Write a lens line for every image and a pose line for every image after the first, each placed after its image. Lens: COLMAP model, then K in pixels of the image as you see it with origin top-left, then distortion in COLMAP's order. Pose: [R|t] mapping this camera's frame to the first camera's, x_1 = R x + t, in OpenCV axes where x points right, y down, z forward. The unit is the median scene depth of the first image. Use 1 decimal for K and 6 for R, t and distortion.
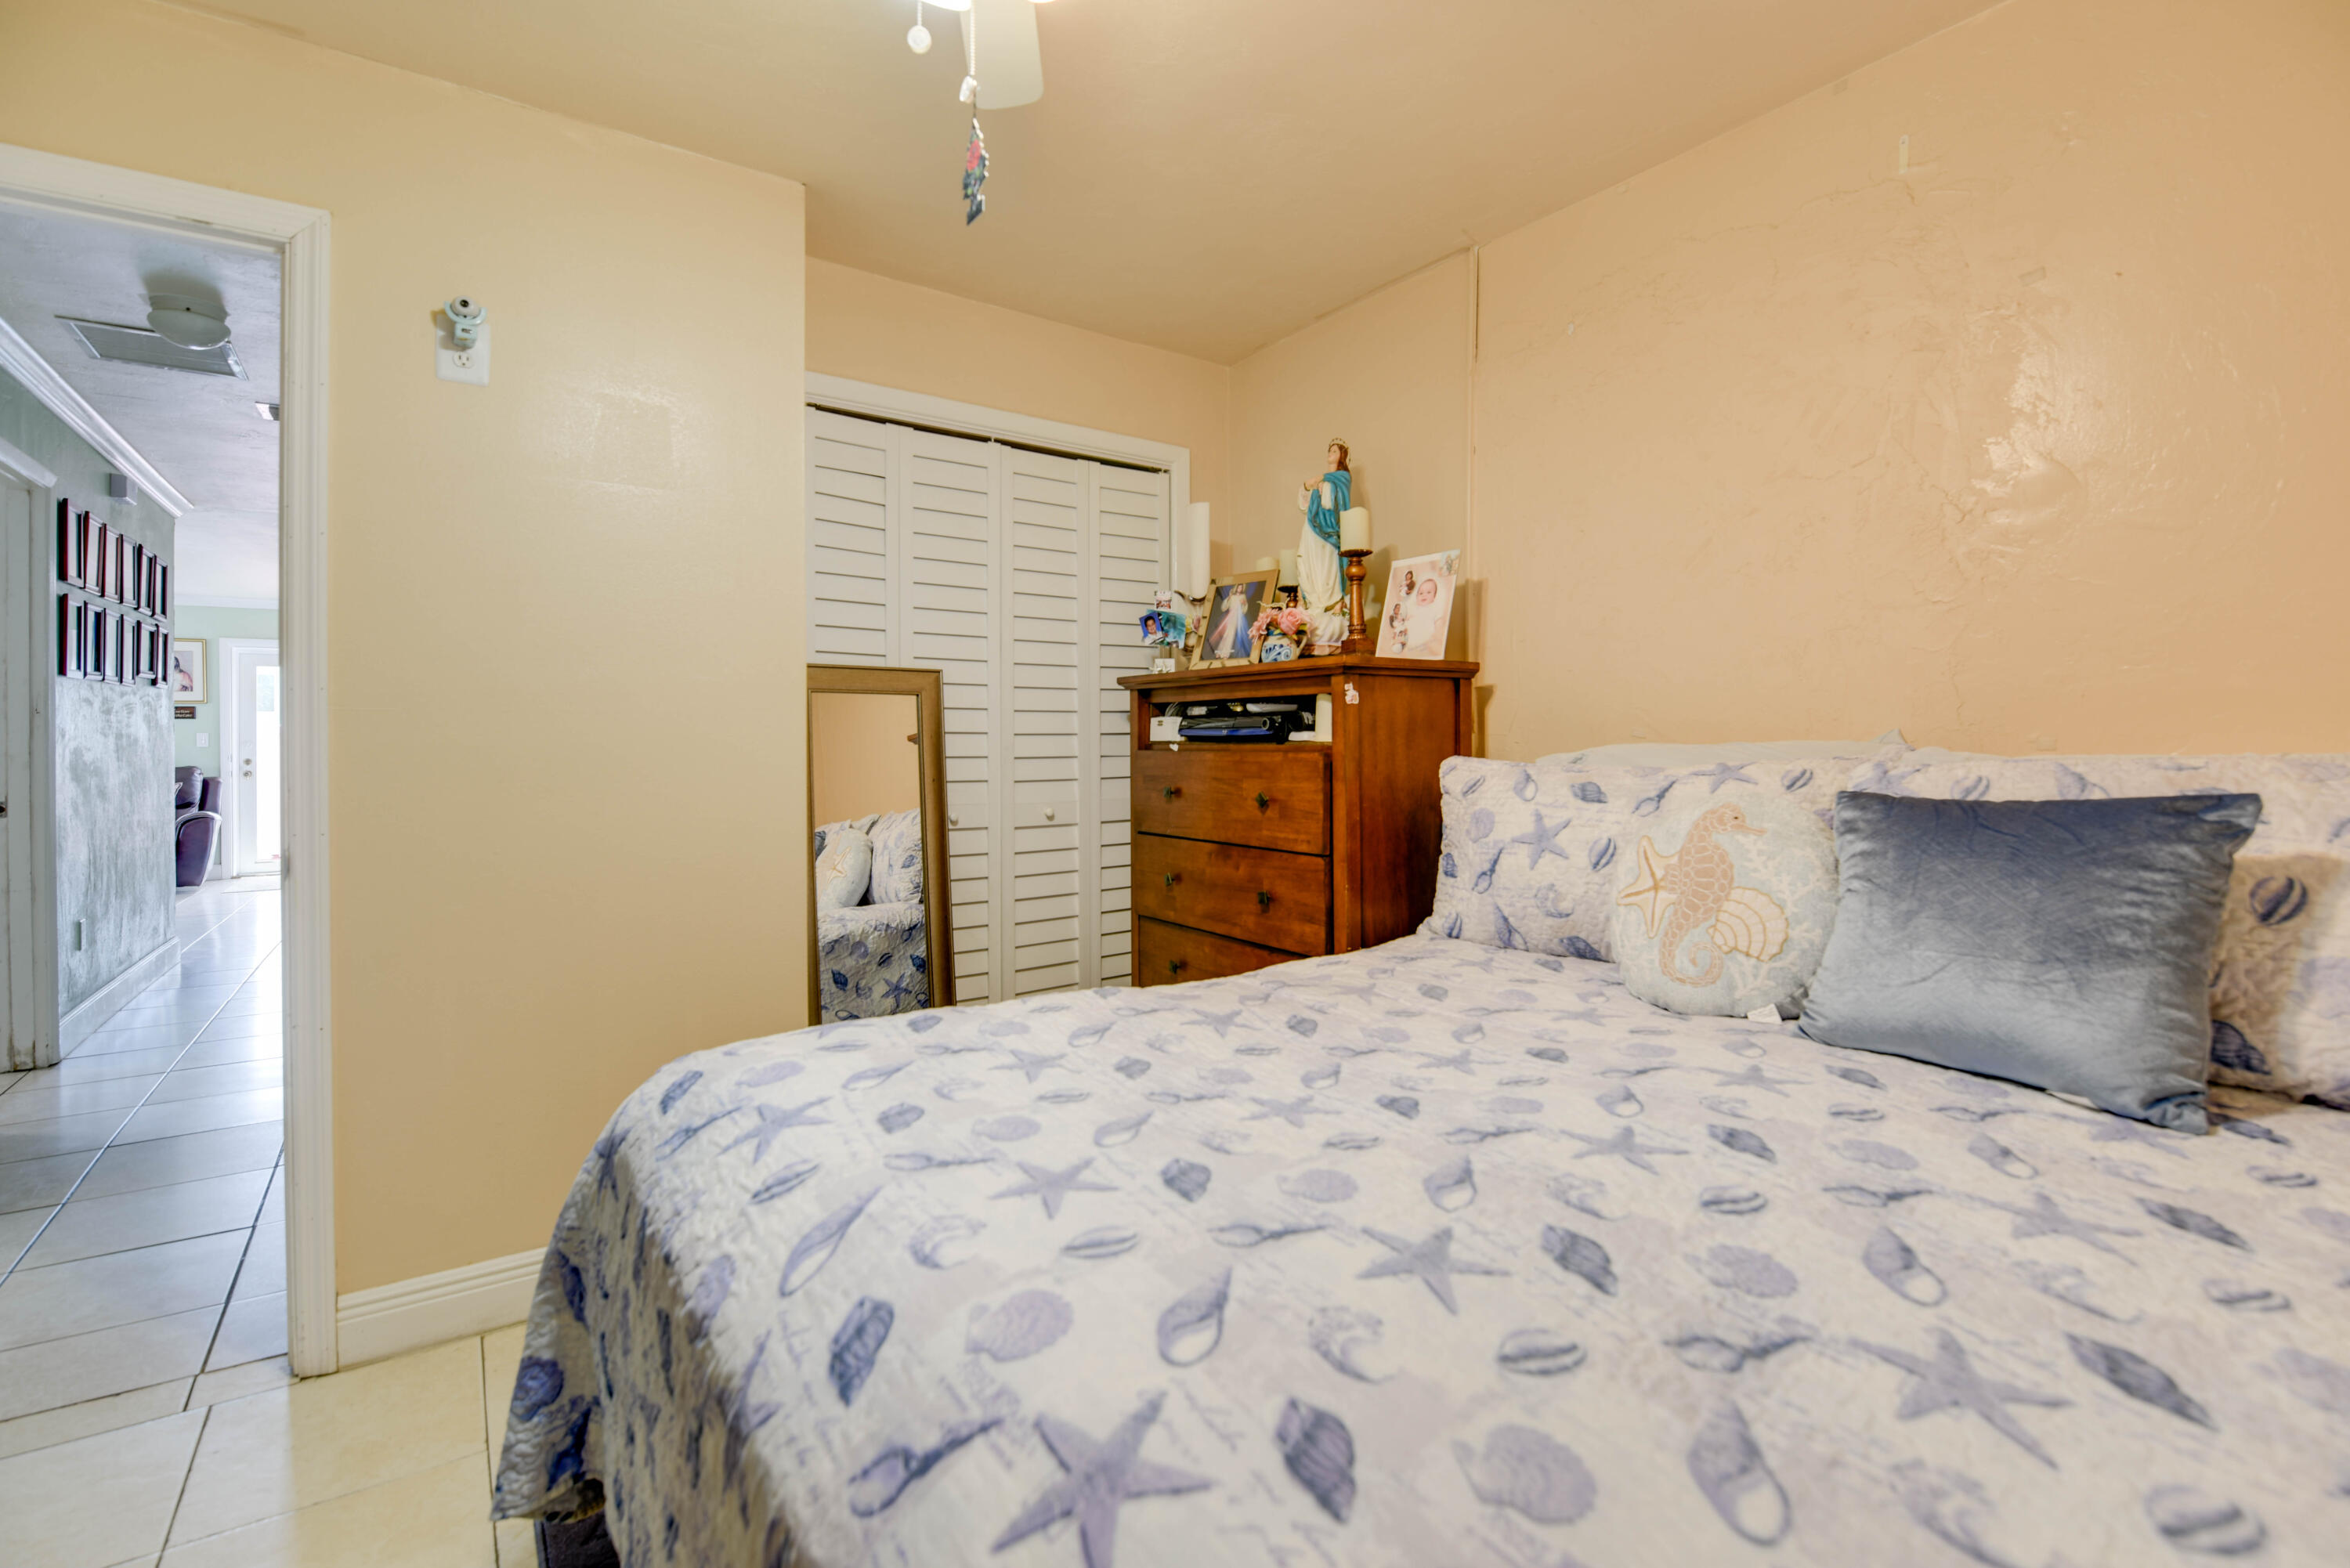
lens RADIAL K [[1032.6, 0, 1165.7], [0, 1032.6, 743.4], [0, 0, 1]] dist [-0.016333, -0.002638]
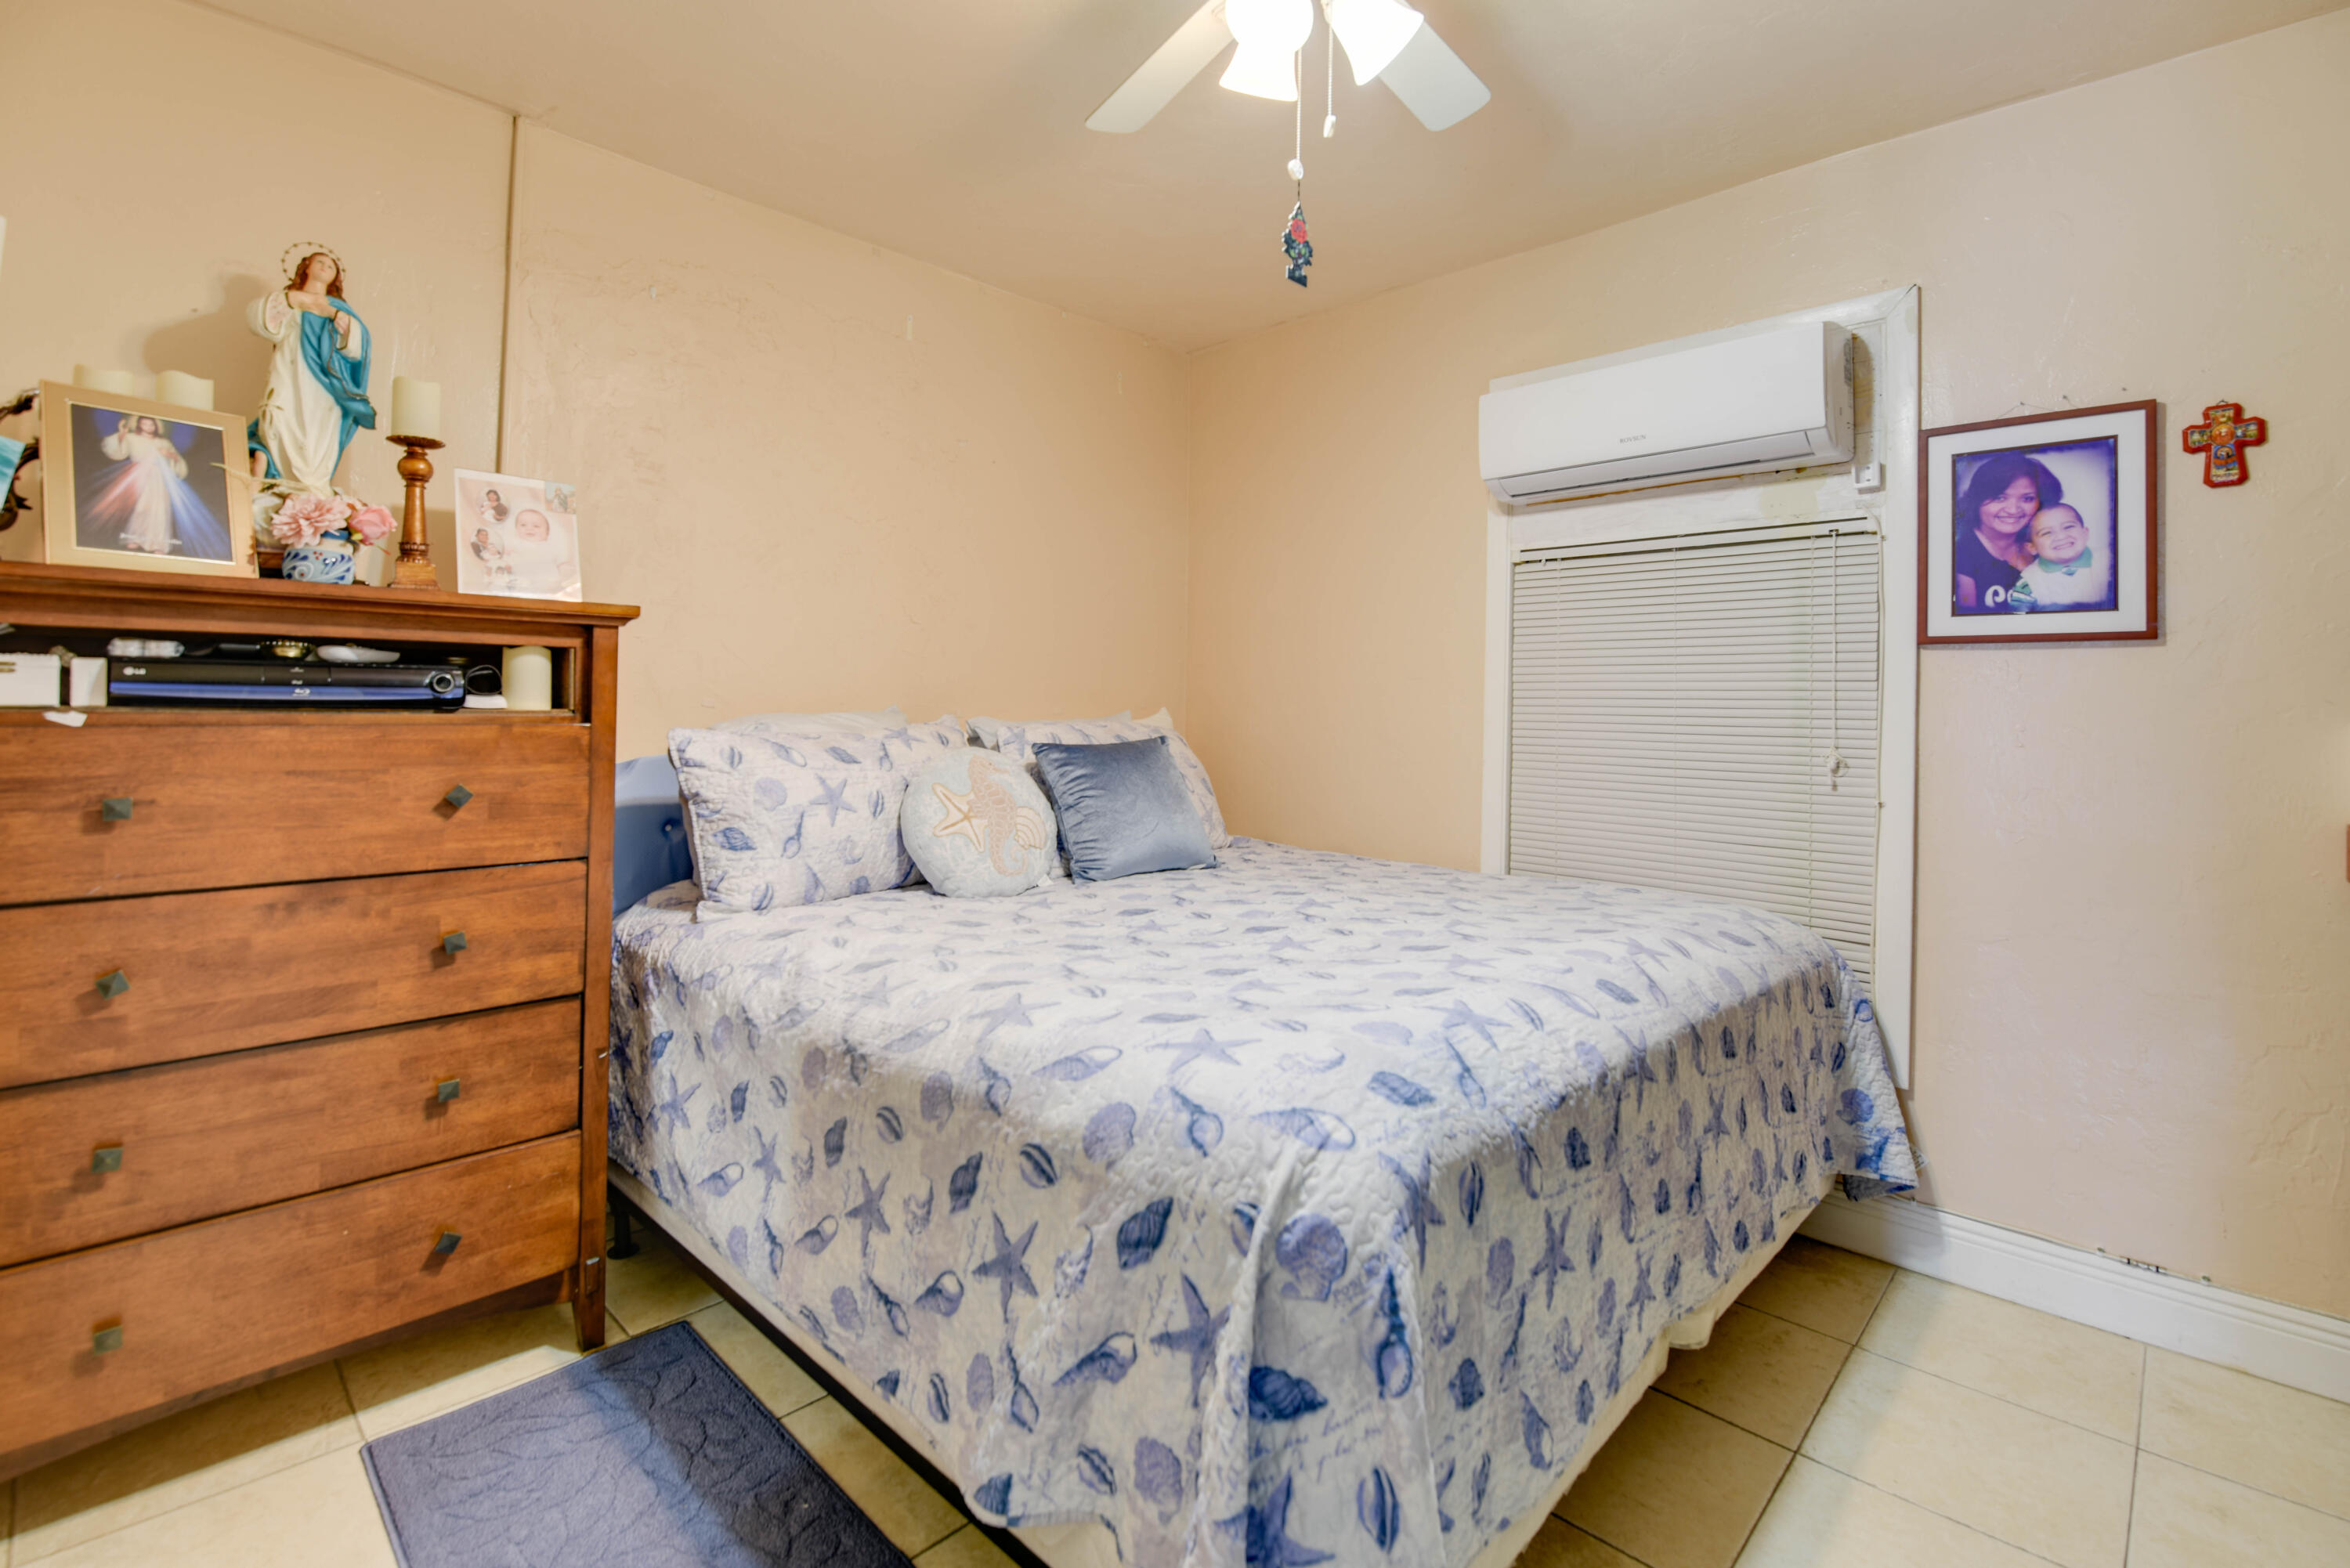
lens RADIAL K [[1032.6, 0, 1208.5], [0, 1032.6, 703.2], [0, 0, 1]] dist [-0.016333, -0.002638]
pose [[-0.199649, 0.005648, 0.979851, -0.655175], [-0.008980, 0.999931, -0.007594, -0.005558], [-0.979826, -0.010315, -0.199585, 0.653461]]
